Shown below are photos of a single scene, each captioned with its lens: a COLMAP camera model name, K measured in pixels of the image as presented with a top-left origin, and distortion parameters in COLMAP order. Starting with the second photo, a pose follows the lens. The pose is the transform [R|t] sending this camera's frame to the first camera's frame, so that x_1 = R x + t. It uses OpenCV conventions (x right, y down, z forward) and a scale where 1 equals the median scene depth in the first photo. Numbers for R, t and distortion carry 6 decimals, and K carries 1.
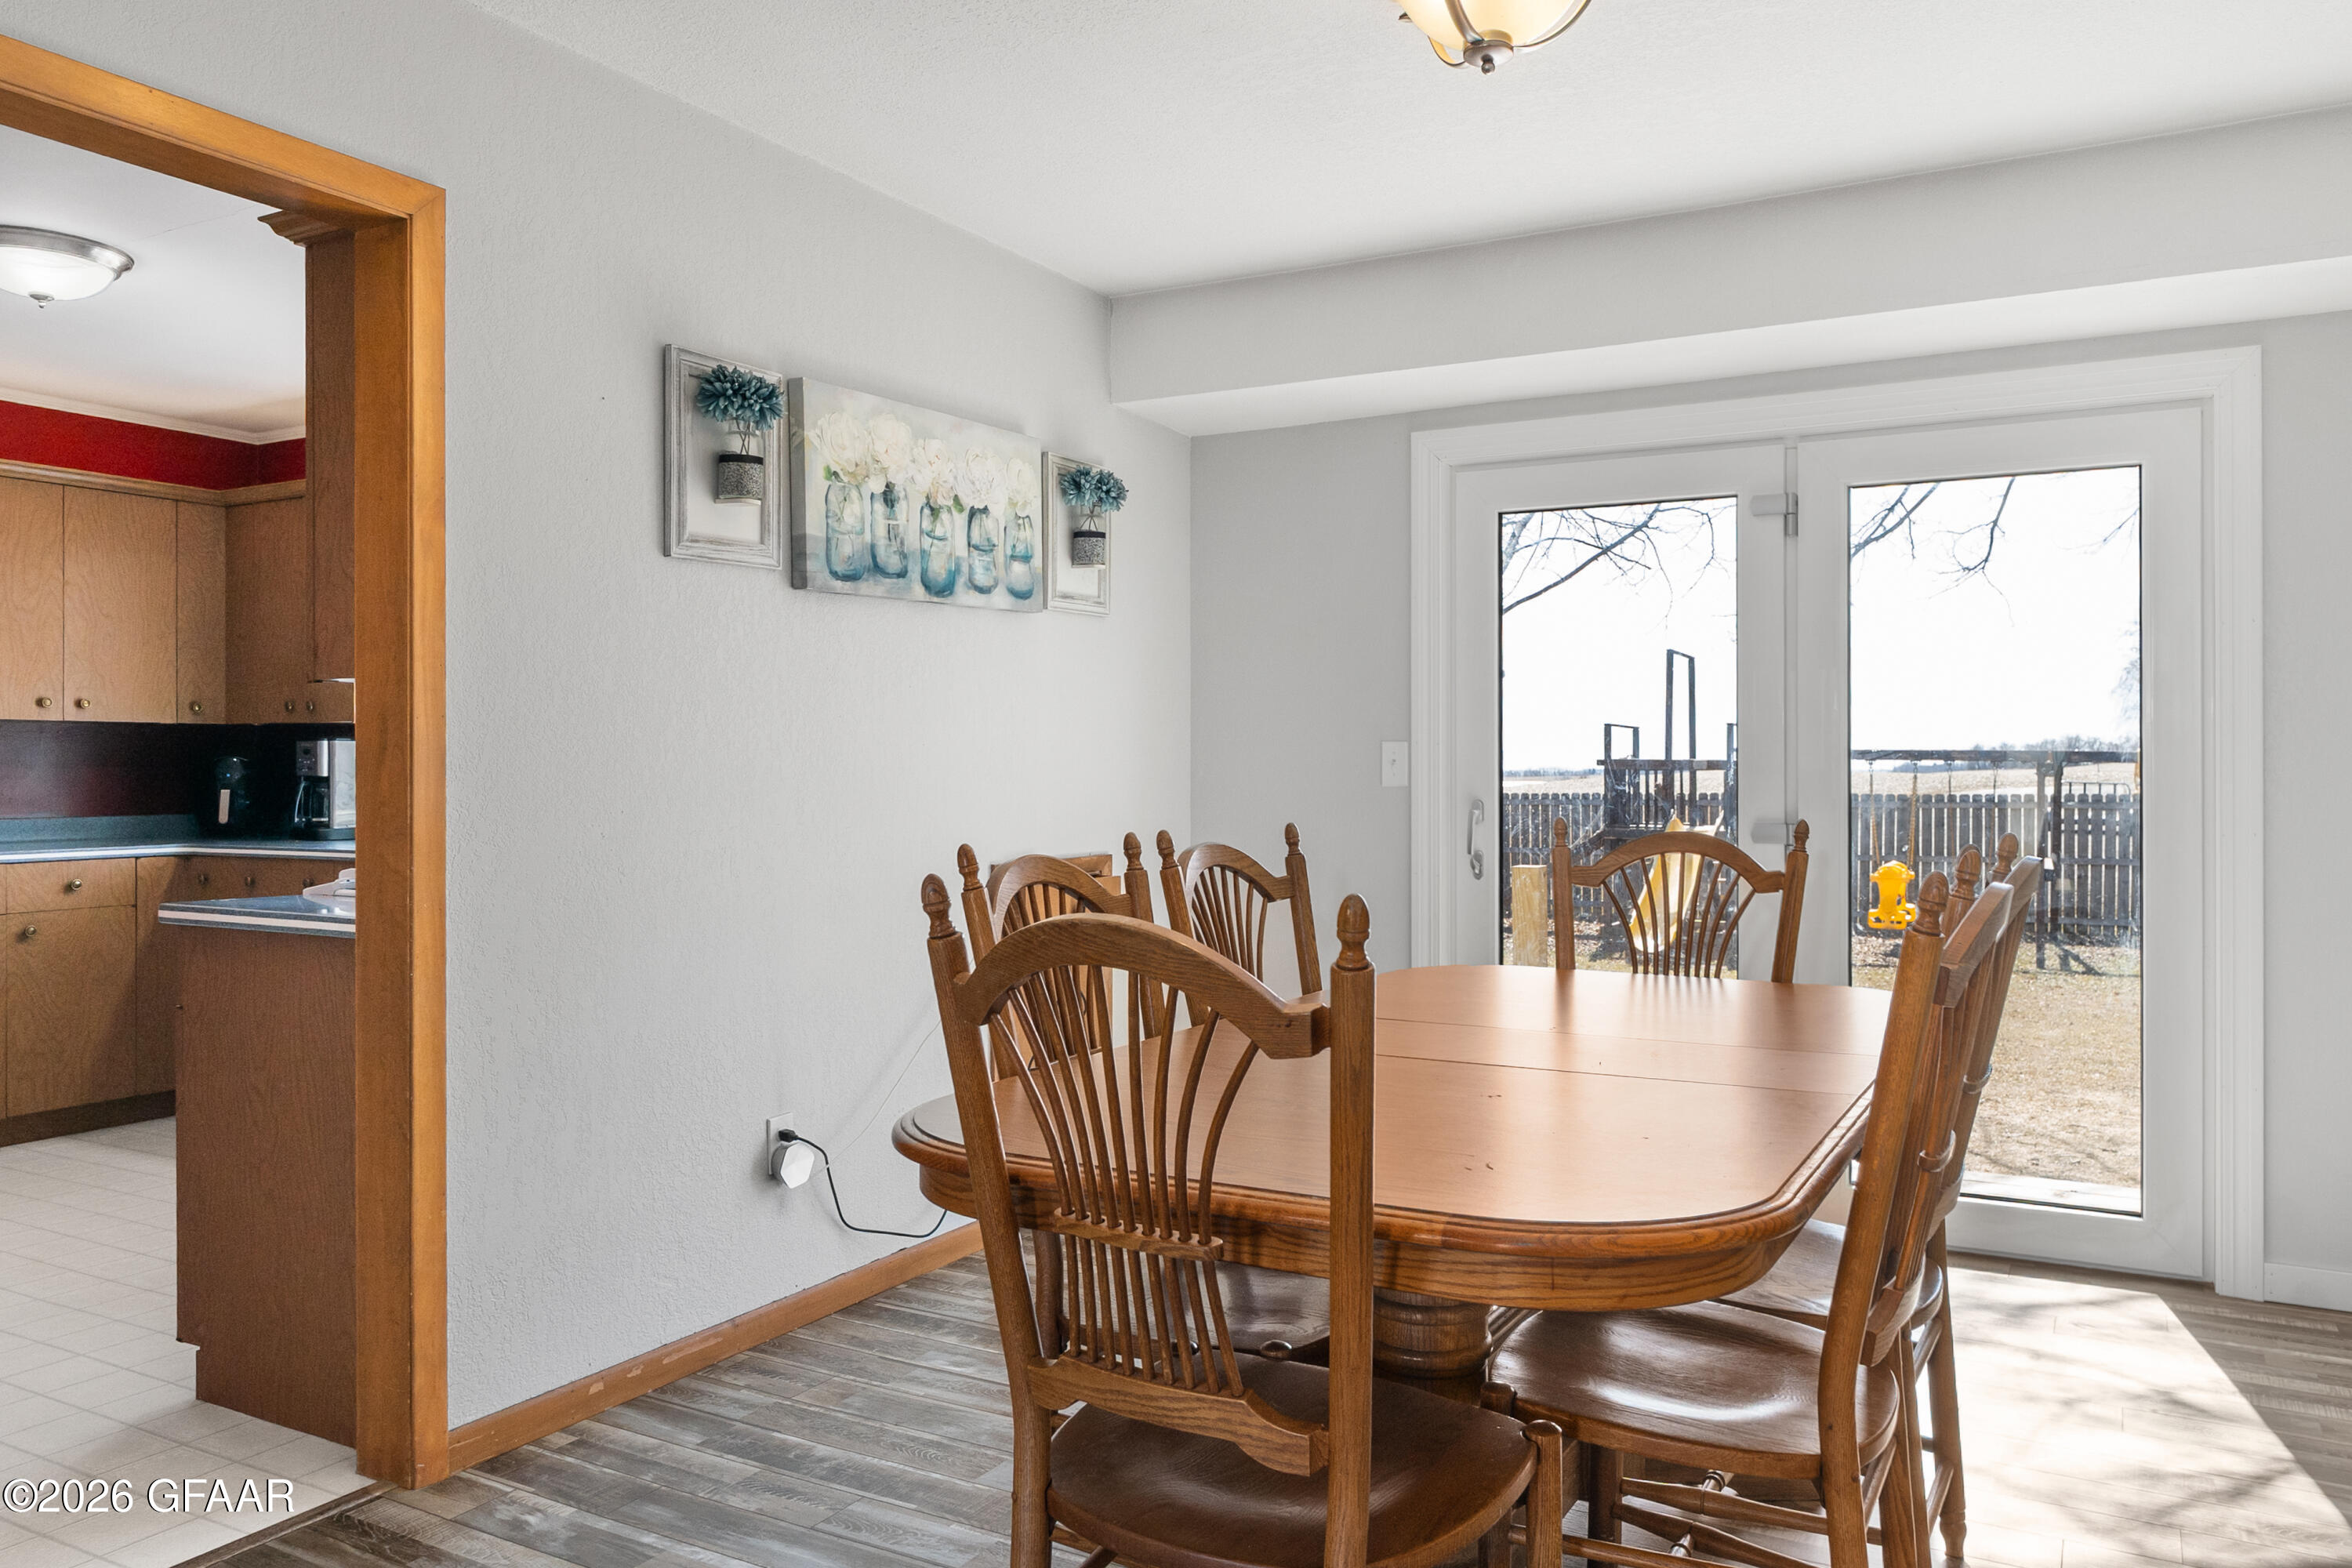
lens RADIAL K [[1658.7, 0, 1166.8], [0, 1658.7, 779.4], [0, 0, 1]] dist [0.000327, -0.006574]
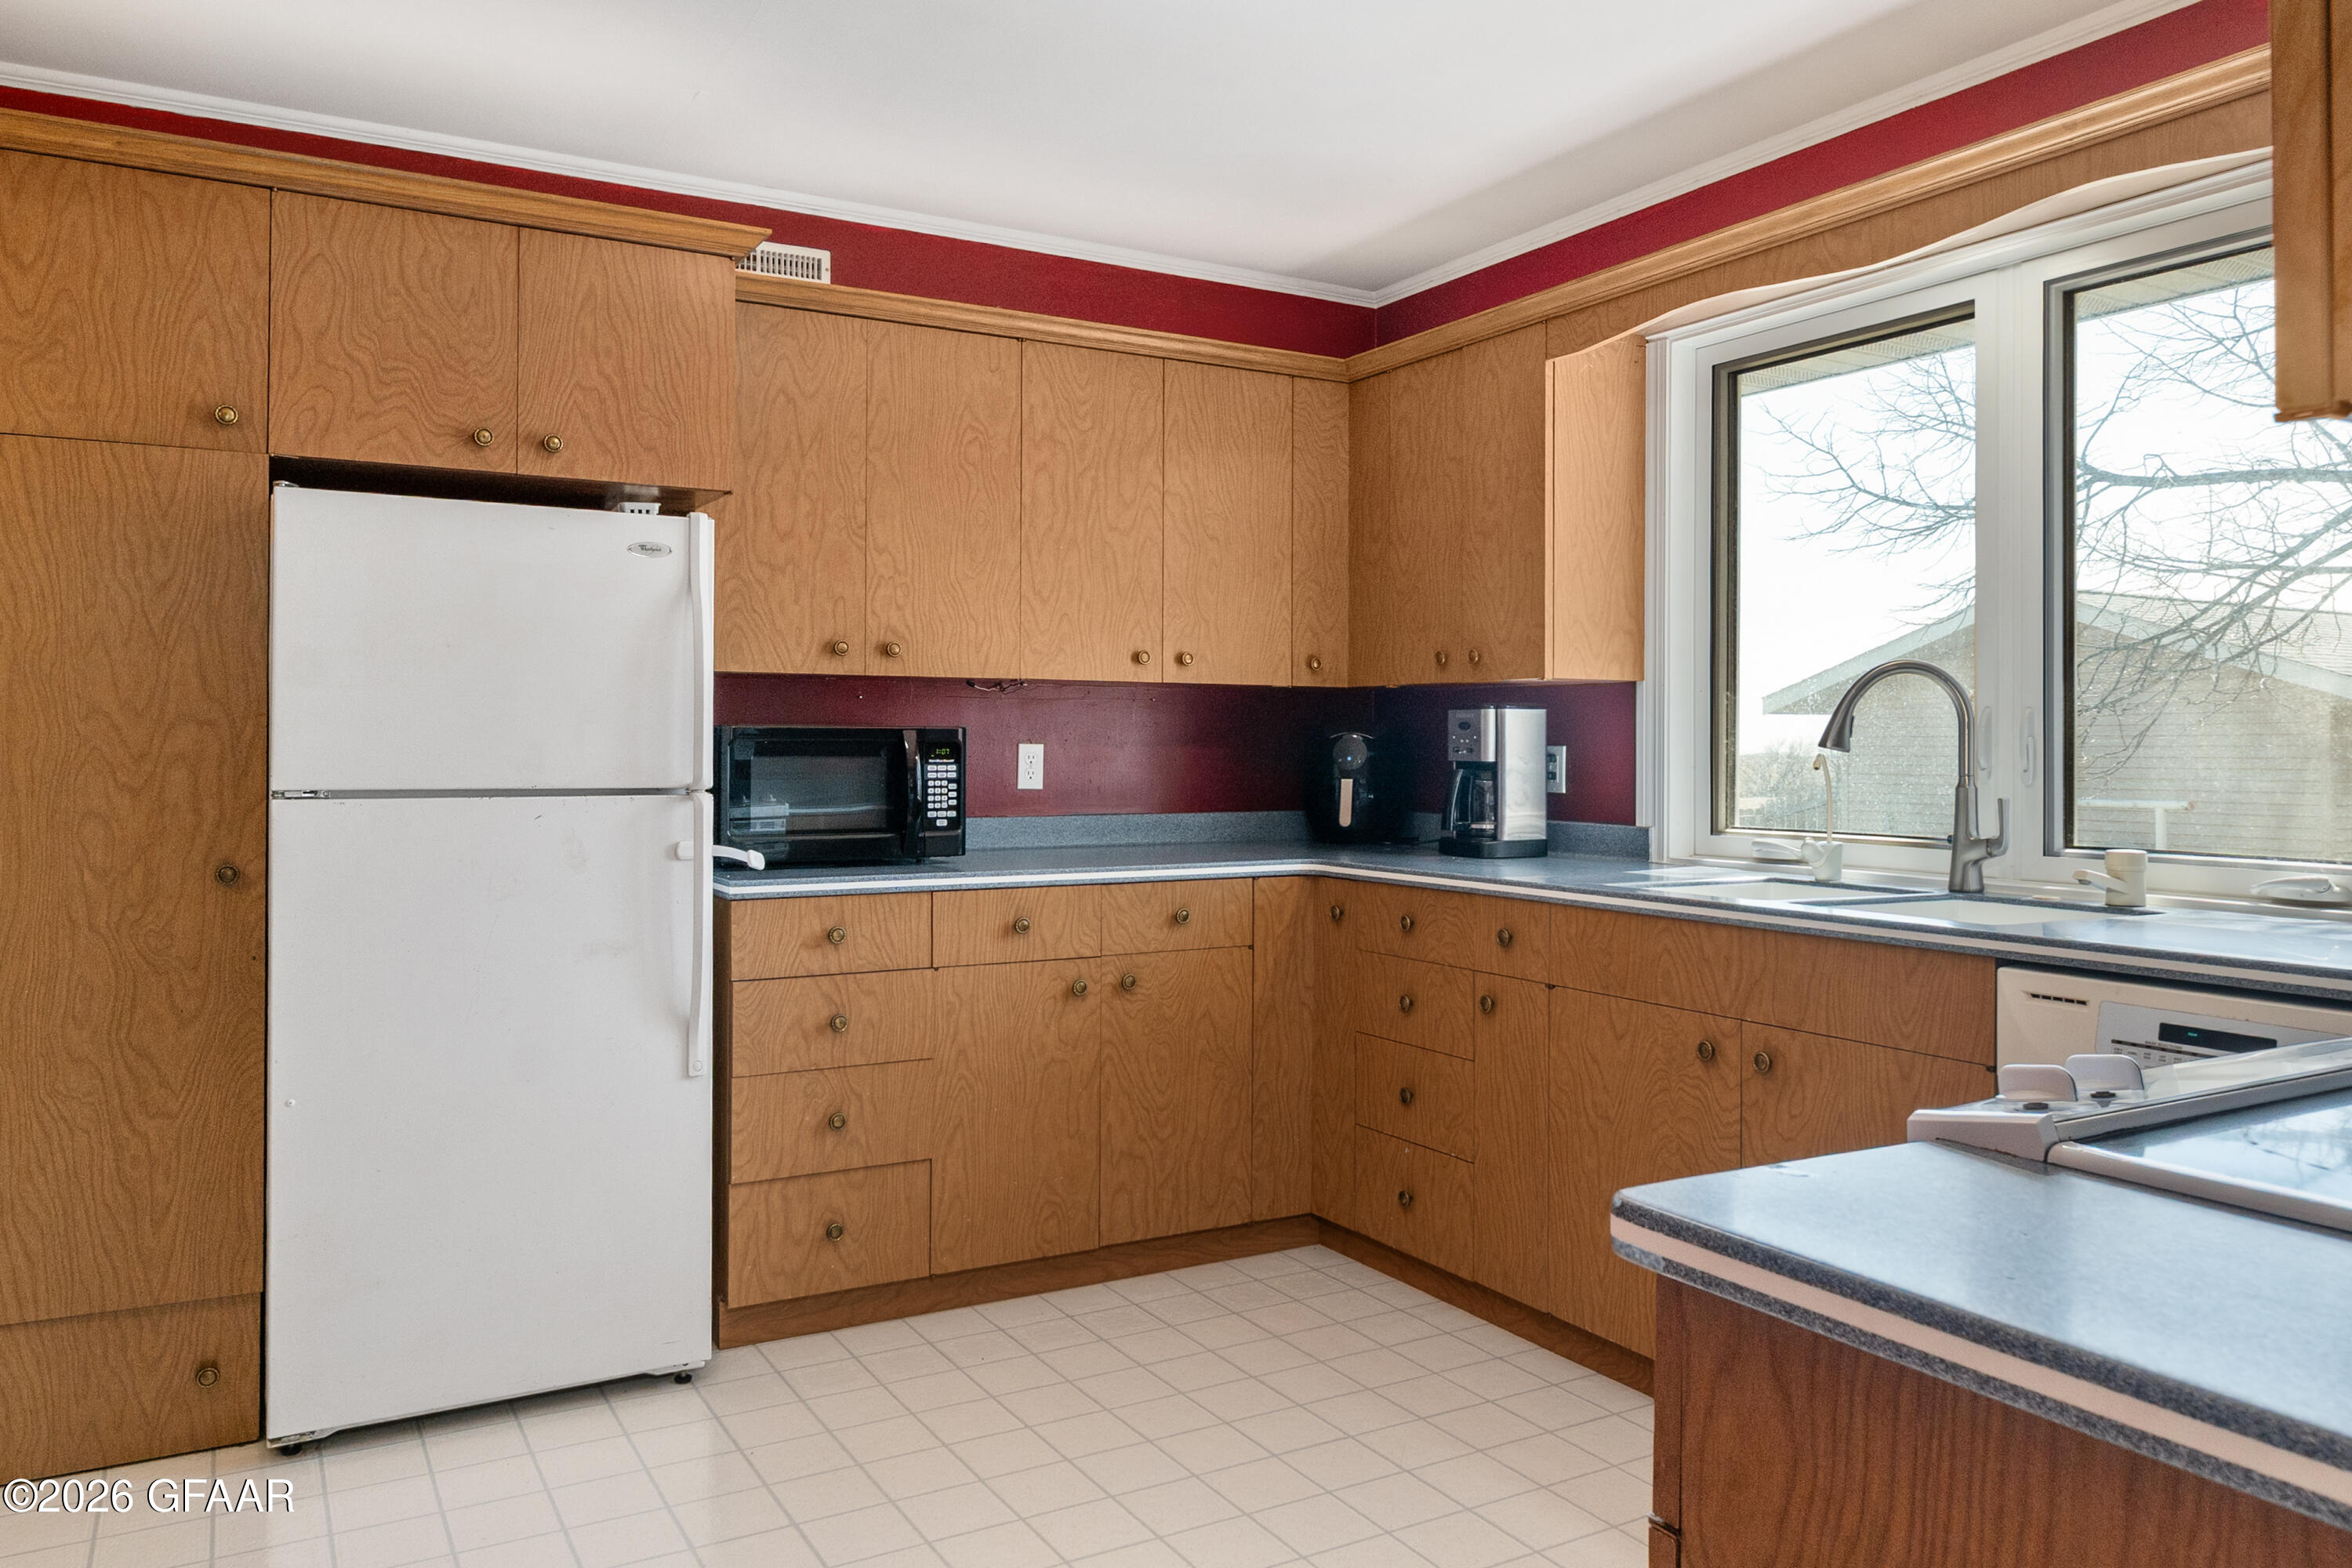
lens RADIAL K [[1658.7, 0, 1182.1], [0, 1658.7, 776.7], [0, 0, 1]] dist [0.000327, -0.006574]
pose [[0.861975, 0.013169, -0.506780, -0.275497], [-0.008063, 0.999892, 0.012270, -0.003121], [0.506887, -0.006490, 0.861988, 0.359315]]
